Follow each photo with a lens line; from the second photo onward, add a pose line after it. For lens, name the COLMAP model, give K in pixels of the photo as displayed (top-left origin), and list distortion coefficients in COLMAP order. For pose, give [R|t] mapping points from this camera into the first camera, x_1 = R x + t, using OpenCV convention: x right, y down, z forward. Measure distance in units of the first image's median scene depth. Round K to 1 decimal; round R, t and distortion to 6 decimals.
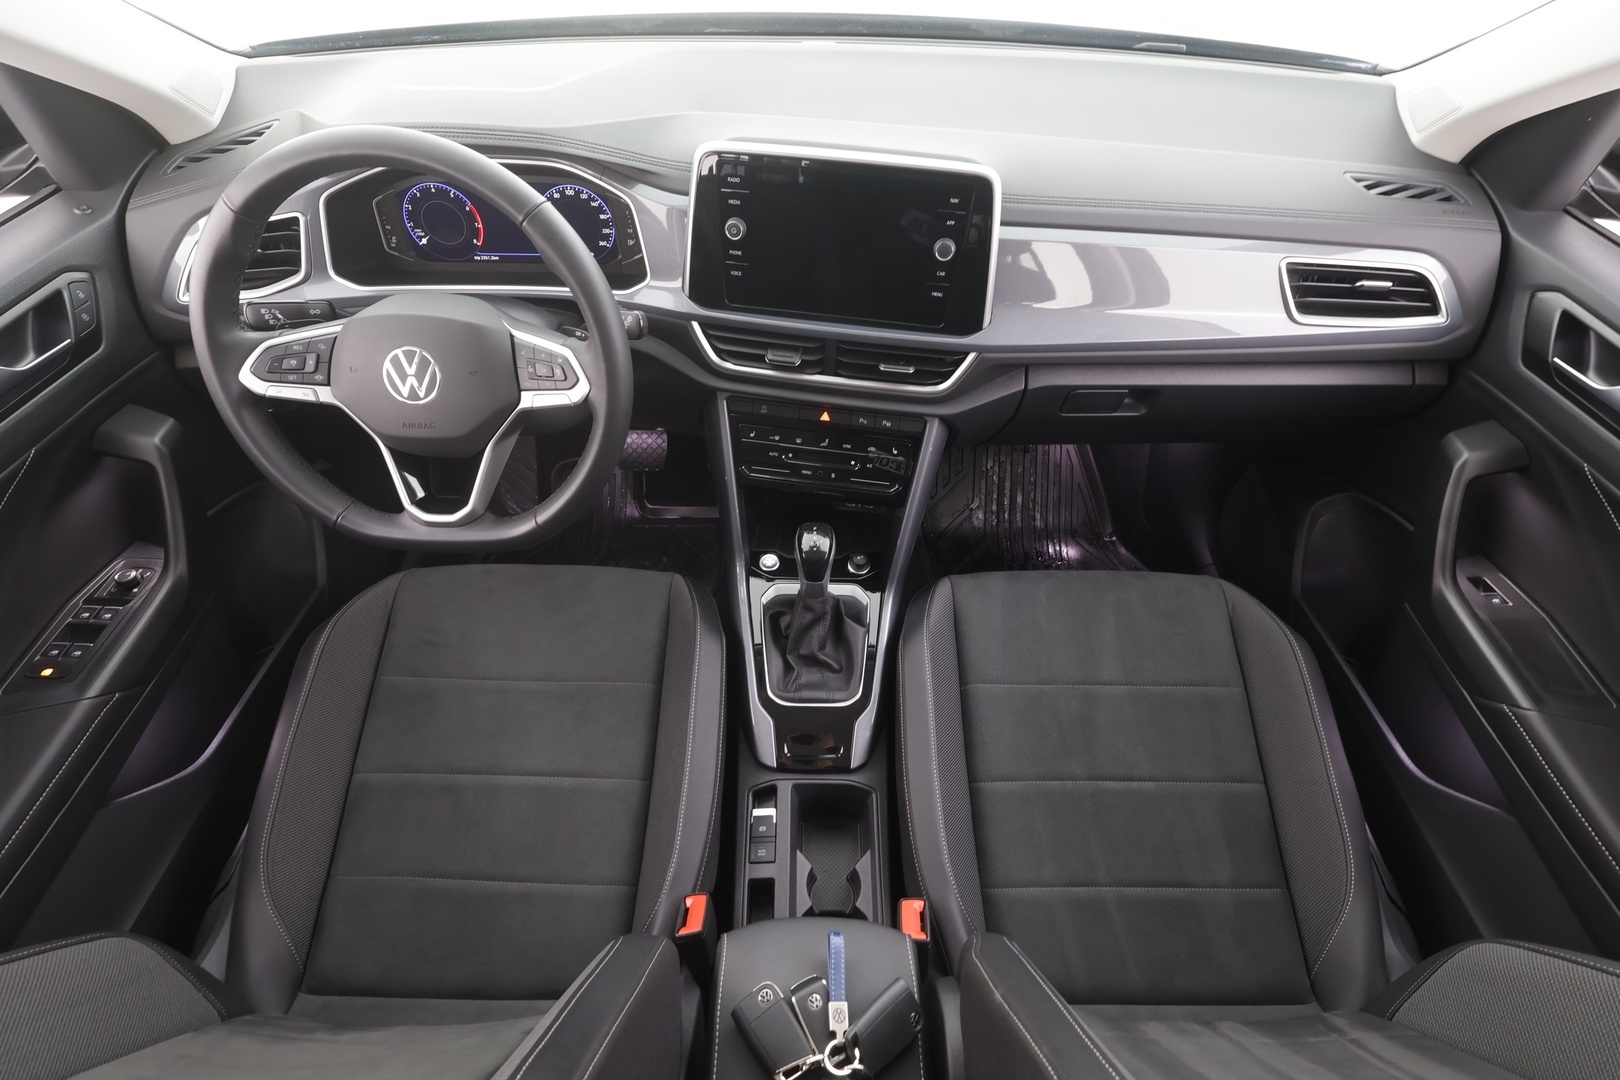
lens RADIAL K [[743.3, 0, 810.0], [0, 743.3, 540.0], [0, 0, 1]] dist [-0.000911, 0.000176]
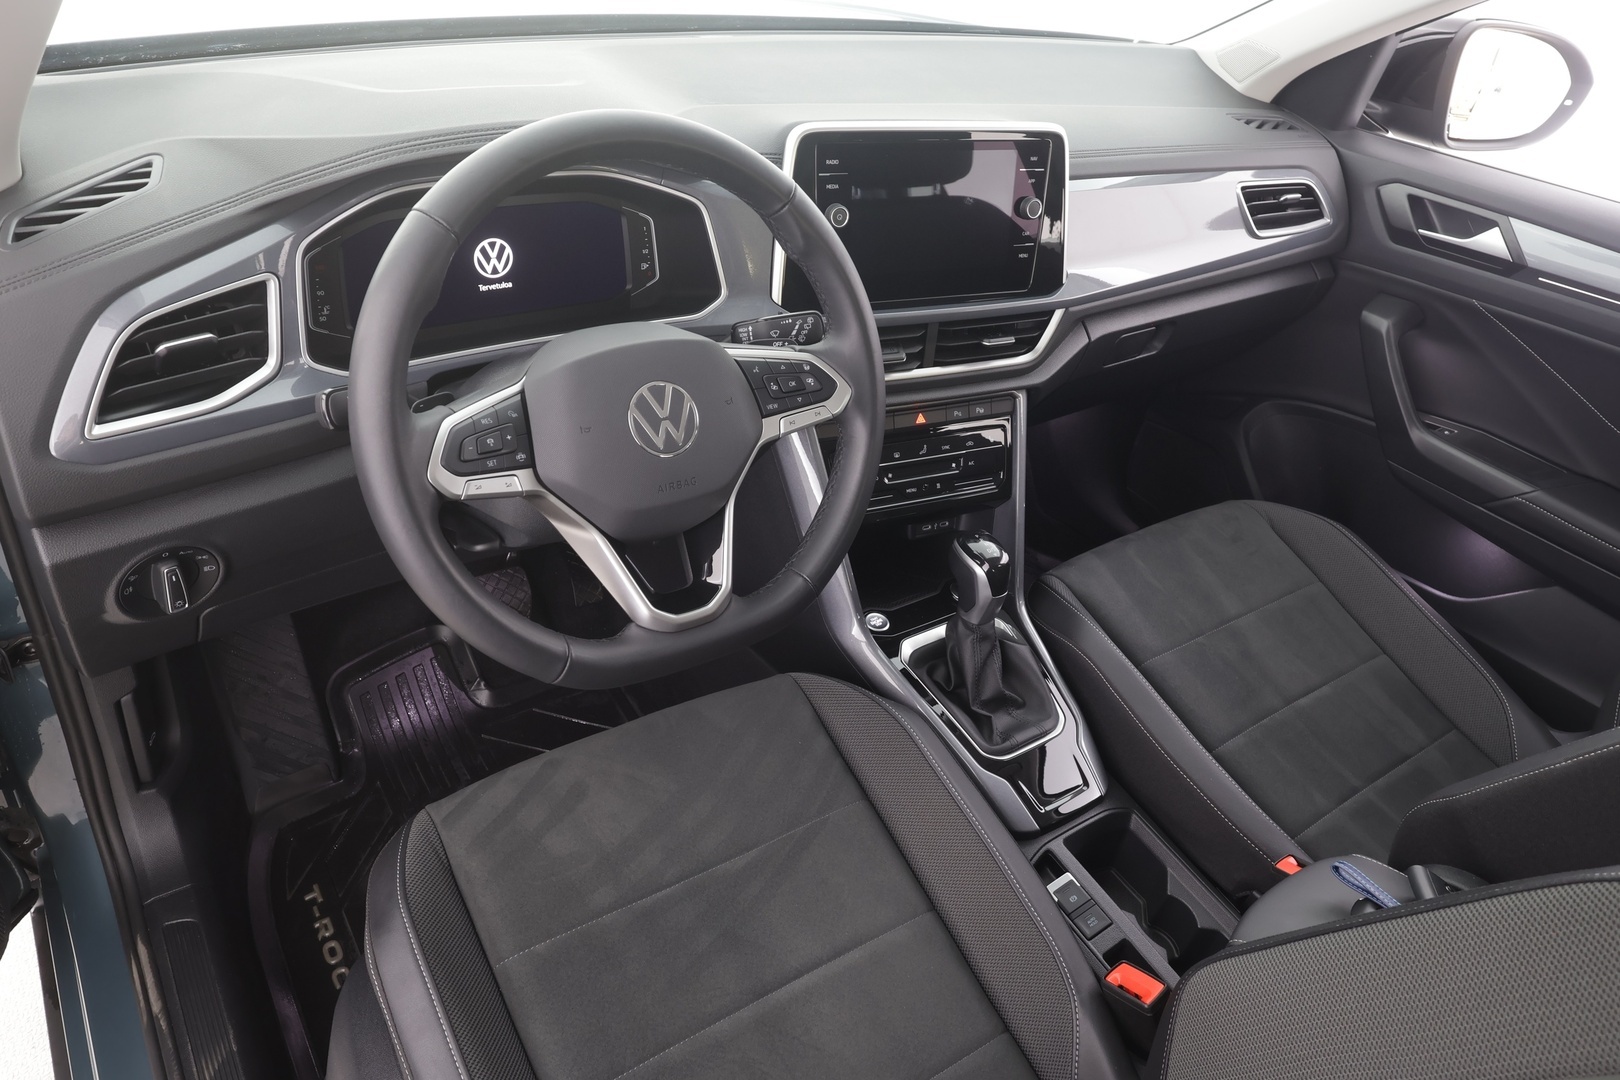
lens RADIAL K [[1096.8, 0, 819.3], [0, 1096.8, 542.0], [0, 0, 1]] dist [0.028064, -0.038984]
pose [[0.814743, -0.266700, 0.514844, -0.846726], [0.361807, 0.927703, -0.091991, 0.044244], [-0.453088, 0.261224, 0.852334, 0.011940]]
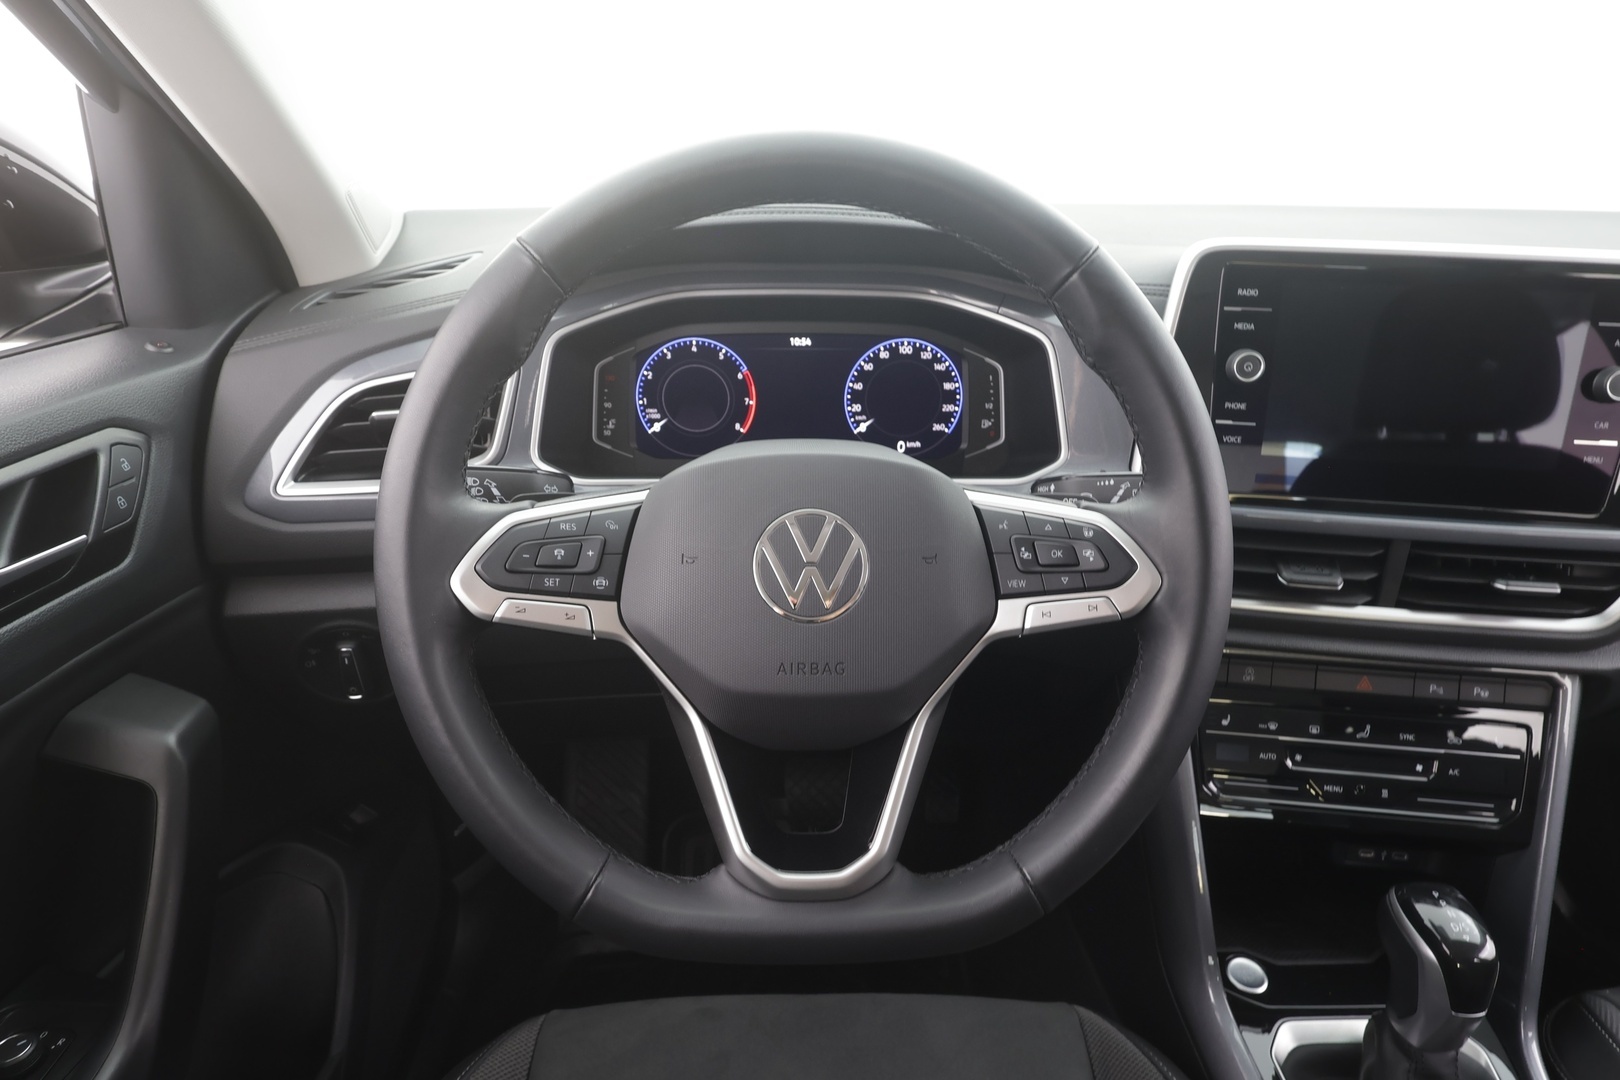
lens RADIAL K [[918.8, 0, 810.0], [0, 918.8, 540.0], [0, 0, 1]] dist [-0.001317, 0.000862]
pose [[0.999185, -0.016546, 0.036830, -0.468948], [0.030444, 0.907914, -0.418050, 0.014877], [-0.026521, 0.418831, 0.907677, 0.369763]]
